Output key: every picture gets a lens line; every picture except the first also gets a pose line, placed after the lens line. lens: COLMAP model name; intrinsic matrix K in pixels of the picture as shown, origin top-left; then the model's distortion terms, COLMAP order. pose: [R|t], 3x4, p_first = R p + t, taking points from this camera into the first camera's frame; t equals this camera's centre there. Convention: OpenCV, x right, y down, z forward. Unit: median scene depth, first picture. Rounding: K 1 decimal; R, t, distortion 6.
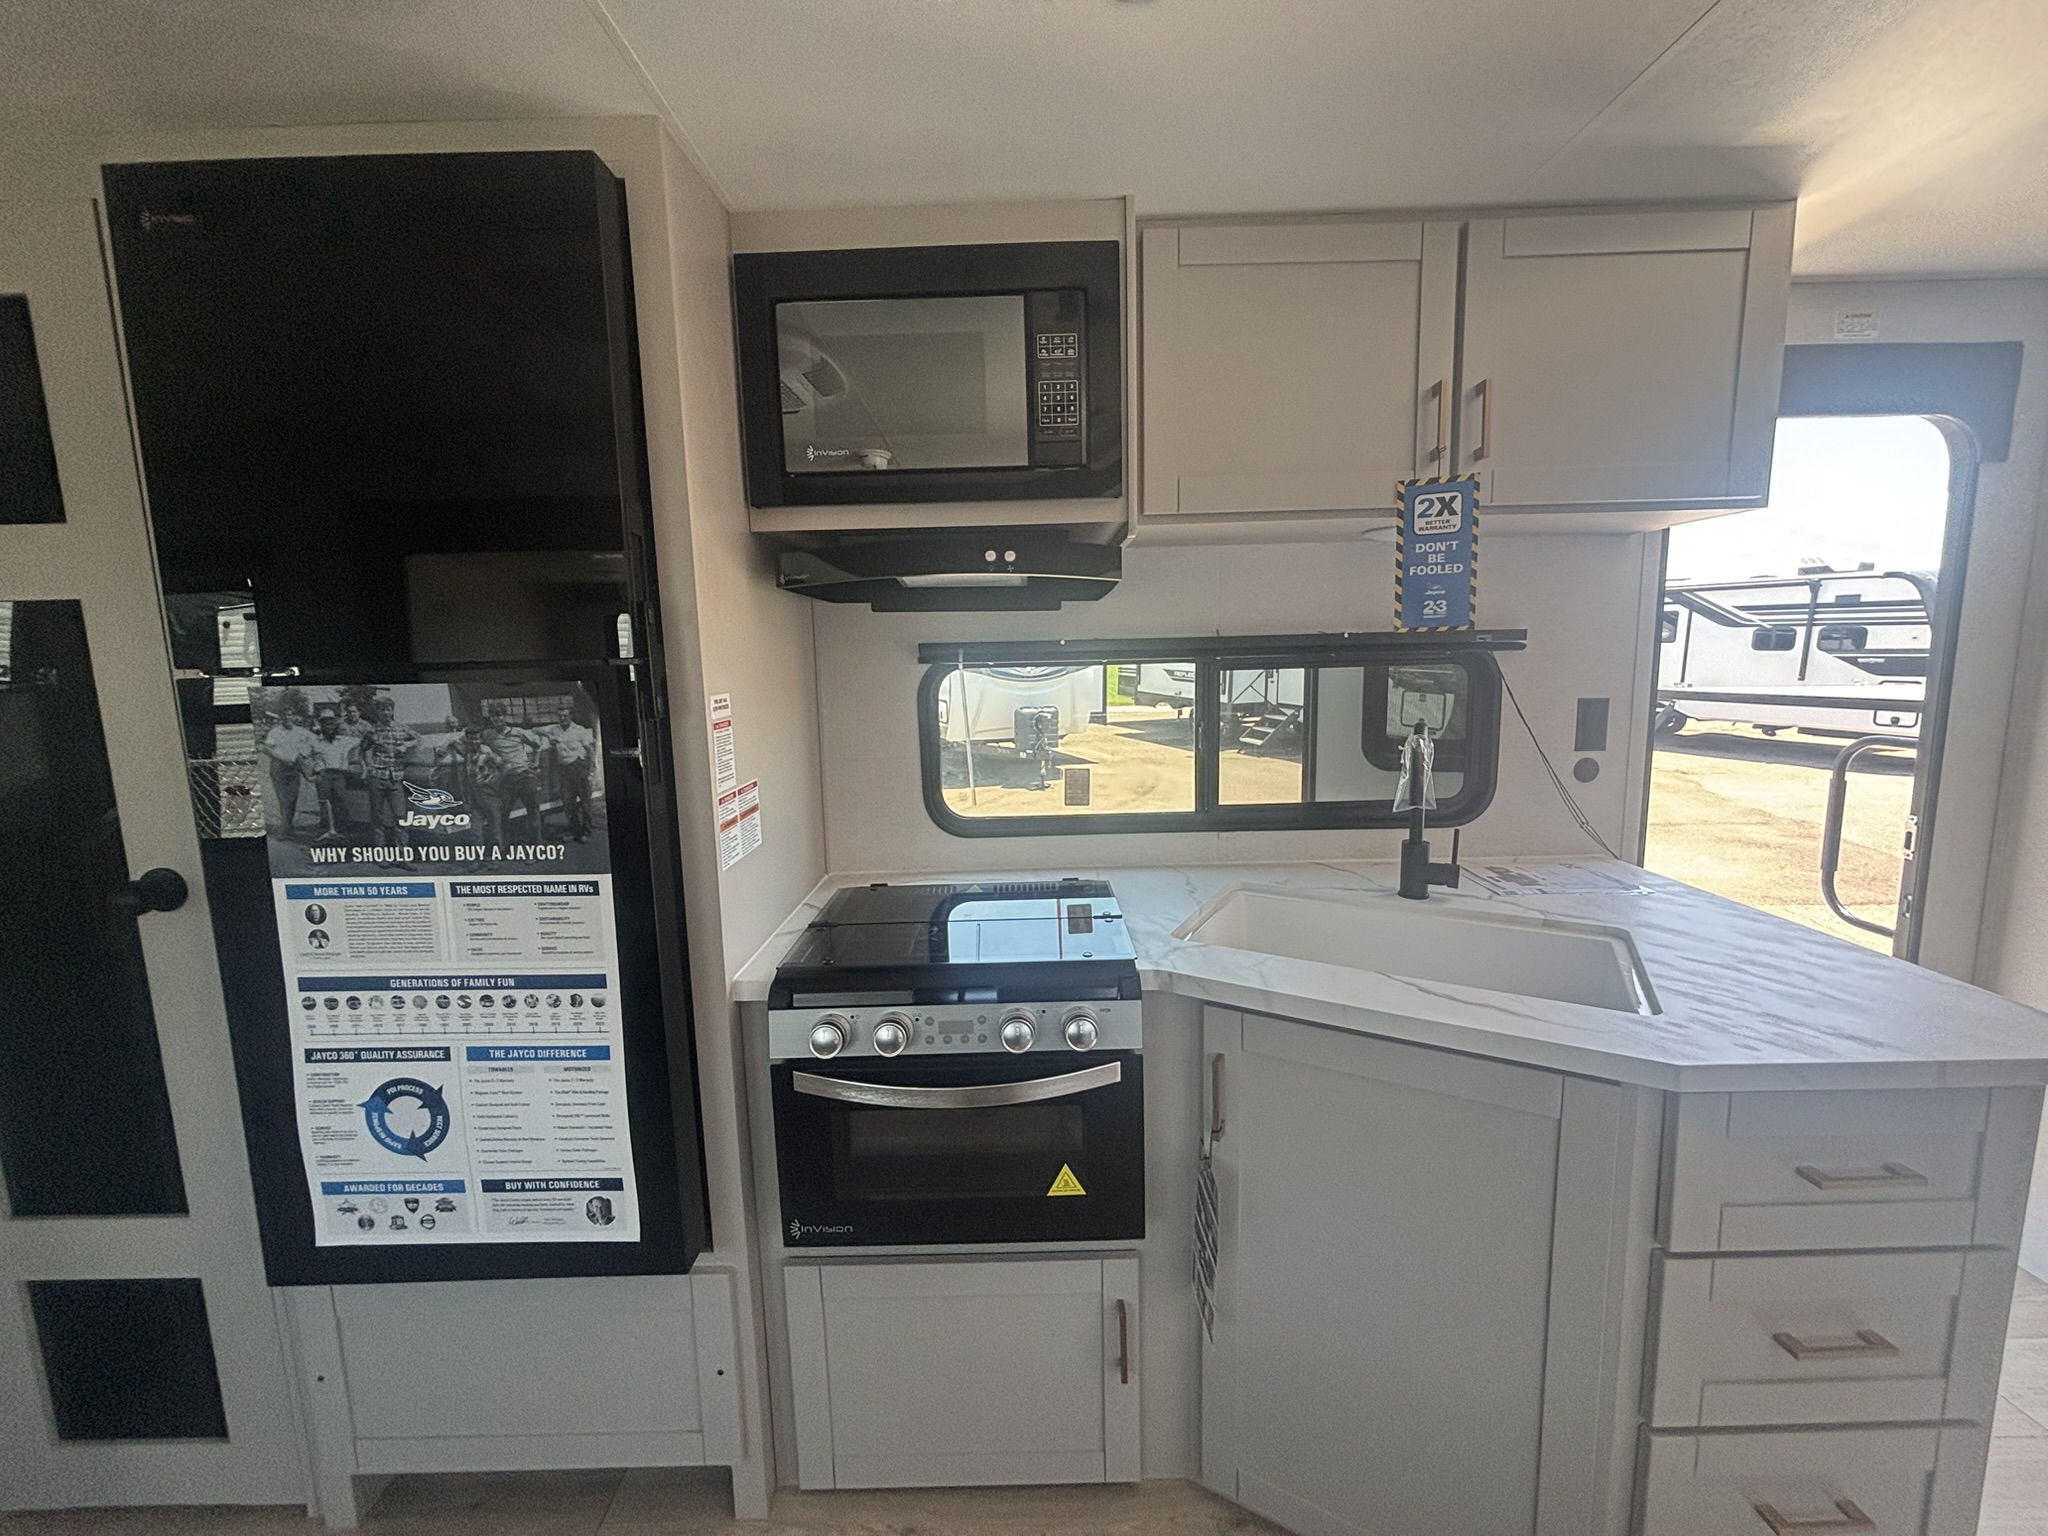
lens RADIAL K [[807.4, 0, 1021.0], [0, 807.4, 763.9], [0, 0, 1]] dist [-0.002735, 0.004167]
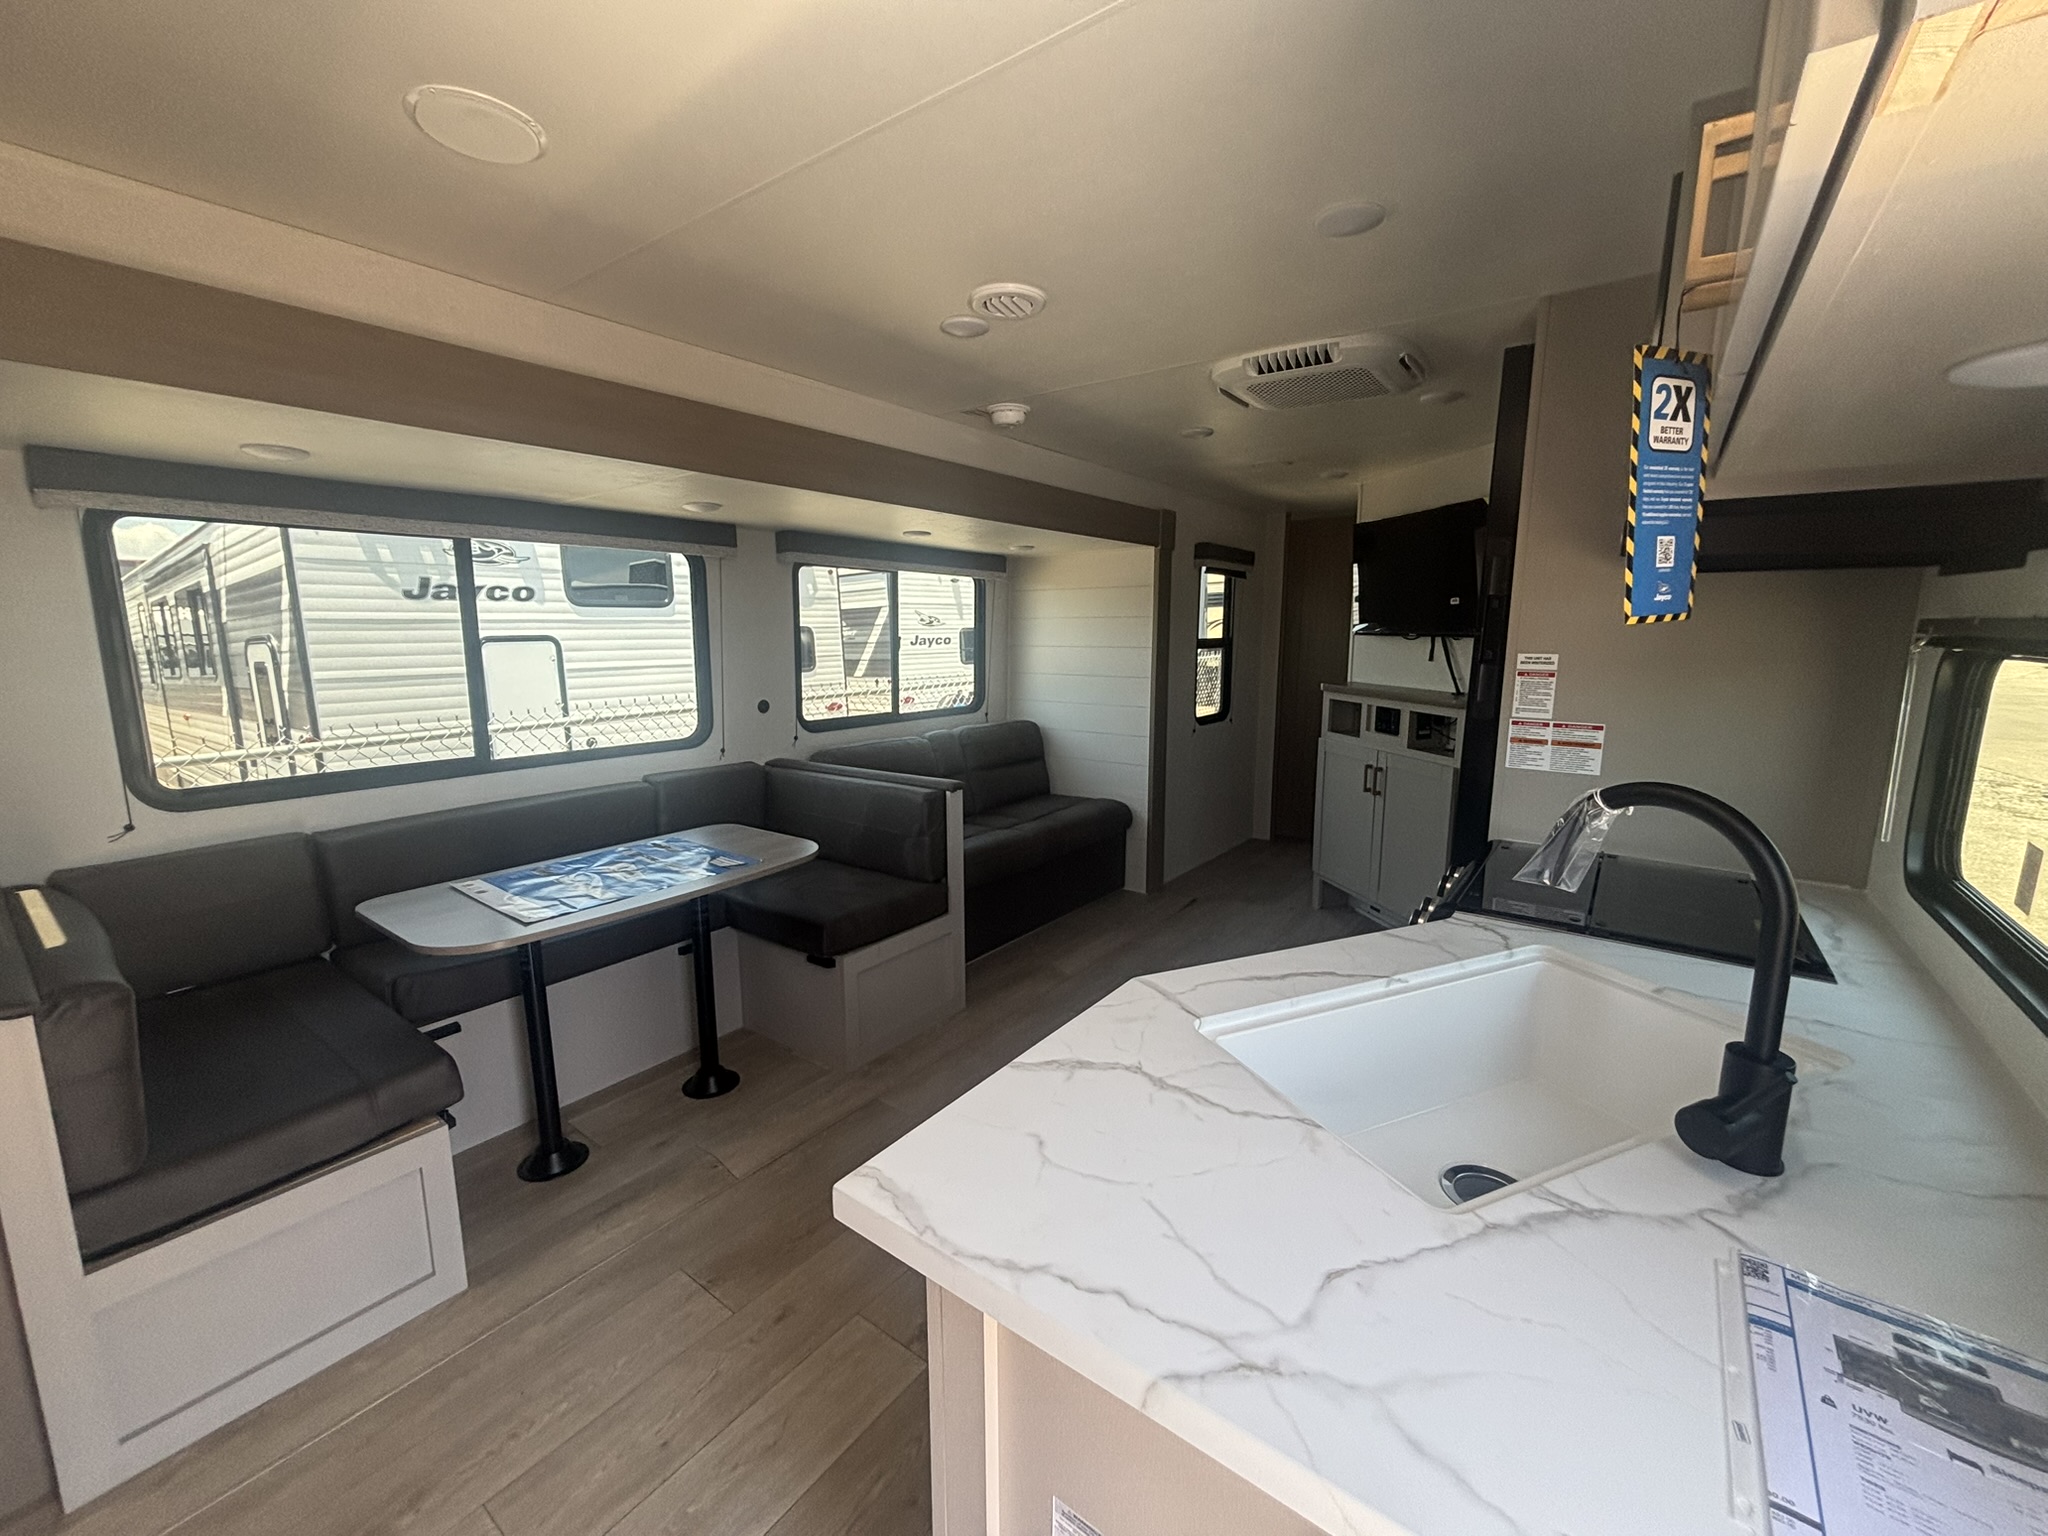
lens RADIAL K [[813.2, 0, 1027.8], [0, 813.2, 756.3], [0, 0, 1]] dist [-0.008436, -0.000034]
pose [[-0.592651, 0.152764, -0.790840, 1.500532], [-0.095441, 0.961614, 0.257275, -0.213641], [0.799785, 0.227953, -0.555321, 1.196109]]
